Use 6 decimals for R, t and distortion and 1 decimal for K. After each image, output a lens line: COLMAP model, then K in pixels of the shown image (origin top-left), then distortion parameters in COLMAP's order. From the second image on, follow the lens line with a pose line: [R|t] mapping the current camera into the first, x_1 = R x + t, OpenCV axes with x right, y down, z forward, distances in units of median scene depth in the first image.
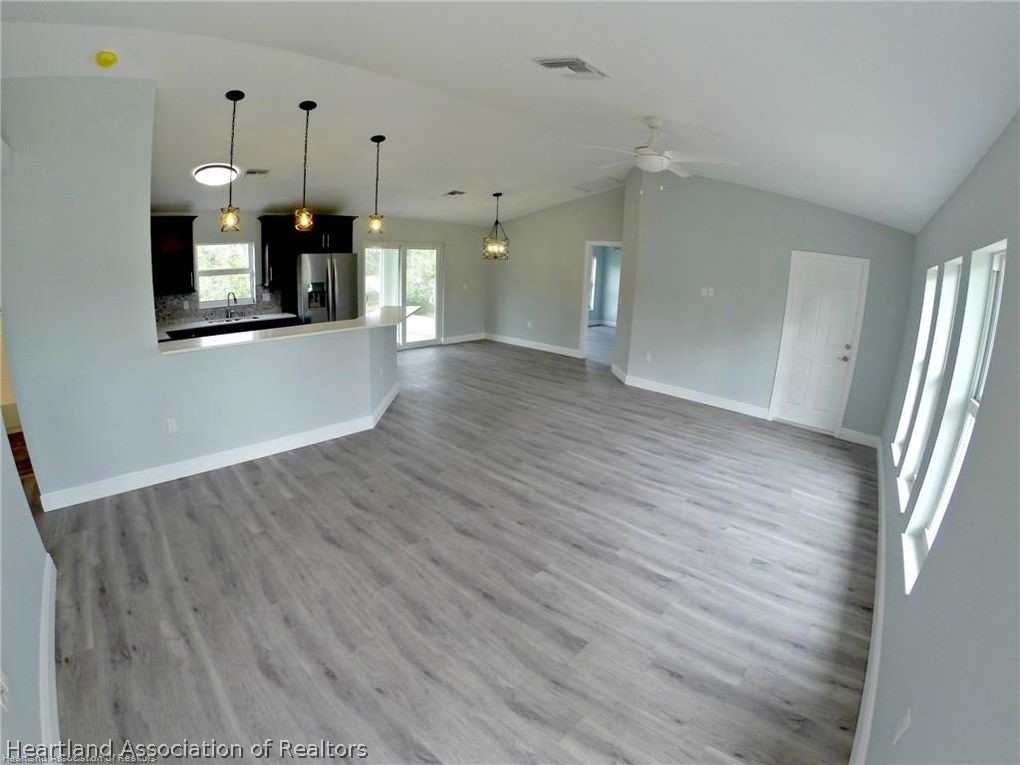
lens RADIAL K [[450.6, 0, 508.9], [0, 450.6, 376.4], [0, 0, 1]] dist [-0.239241, 0.056382]
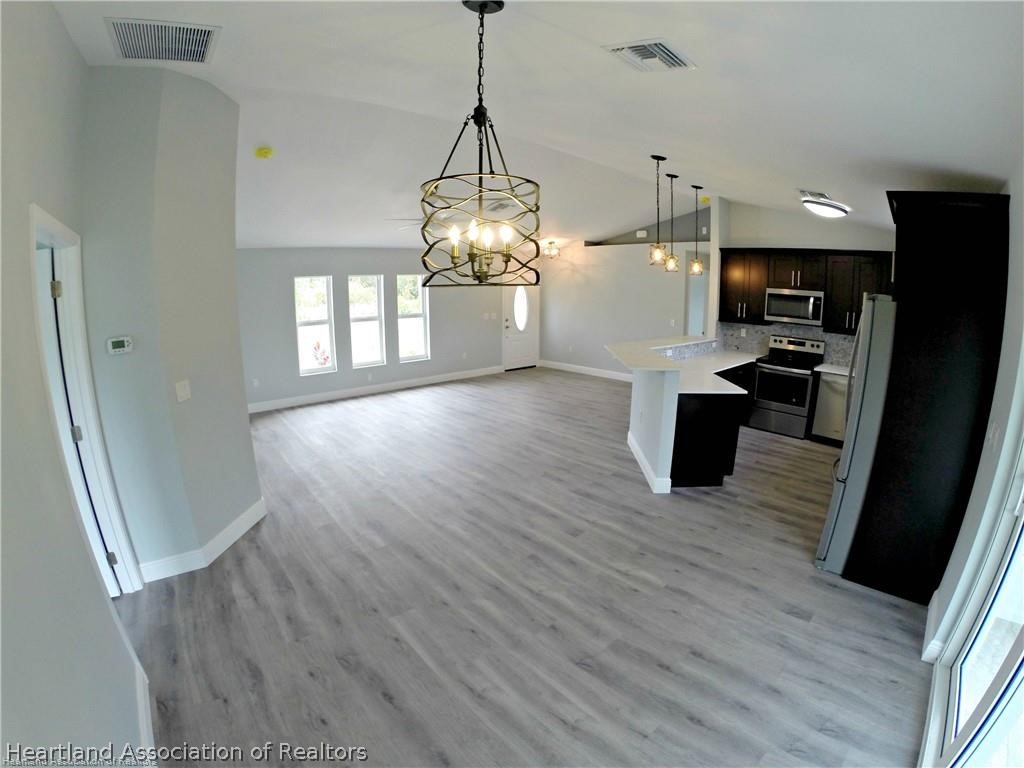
lens RADIAL K [[452.3, 0, 510.9], [0, 452.3, 377.9], [0, 0, 1]] dist [-0.239241, 0.056382]
pose [[-0.992393, -0.069918, 0.101332, -0.142295], [-0.018444, 0.898230, 0.439139, -0.653983], [-0.121723, 0.433929, -0.892686, 2.459174]]
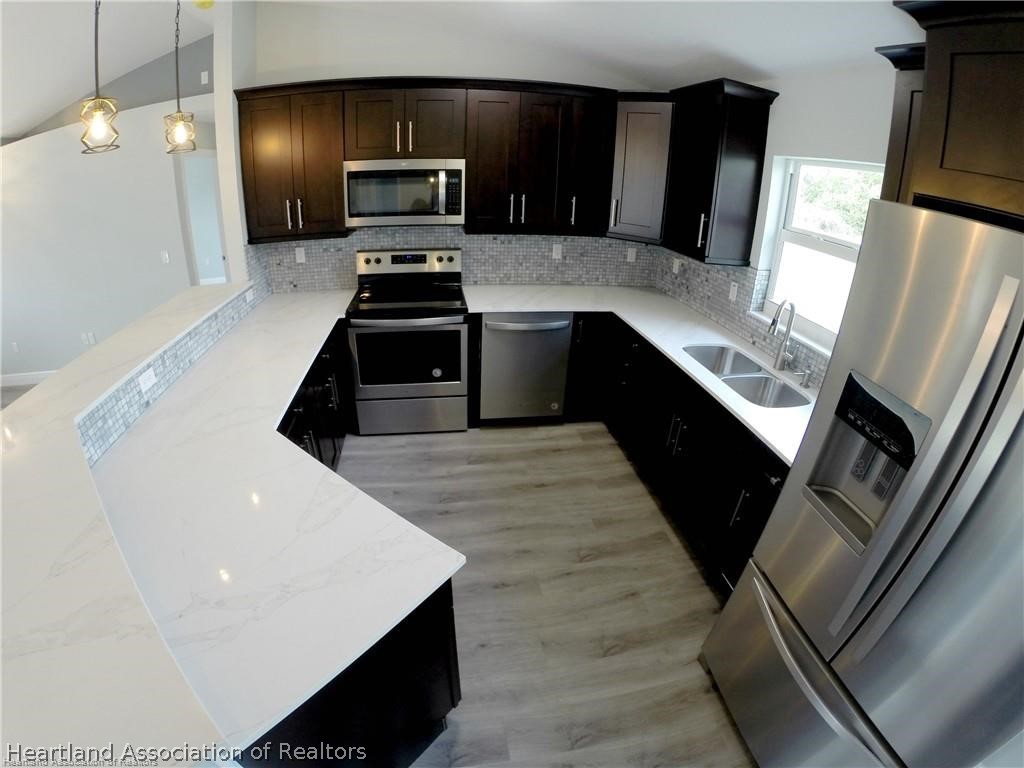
lens RADIAL K [[452.3, 0, 510.9], [0, 452.3, 377.9], [0, 0, 1]] dist [-0.239241, 0.056382]
pose [[-0.614100, 0.277370, -0.738882, -0.441943], [-0.257211, 0.814758, 0.519627, -0.447380], [0.746139, 0.509151, -0.429000, 1.587389]]
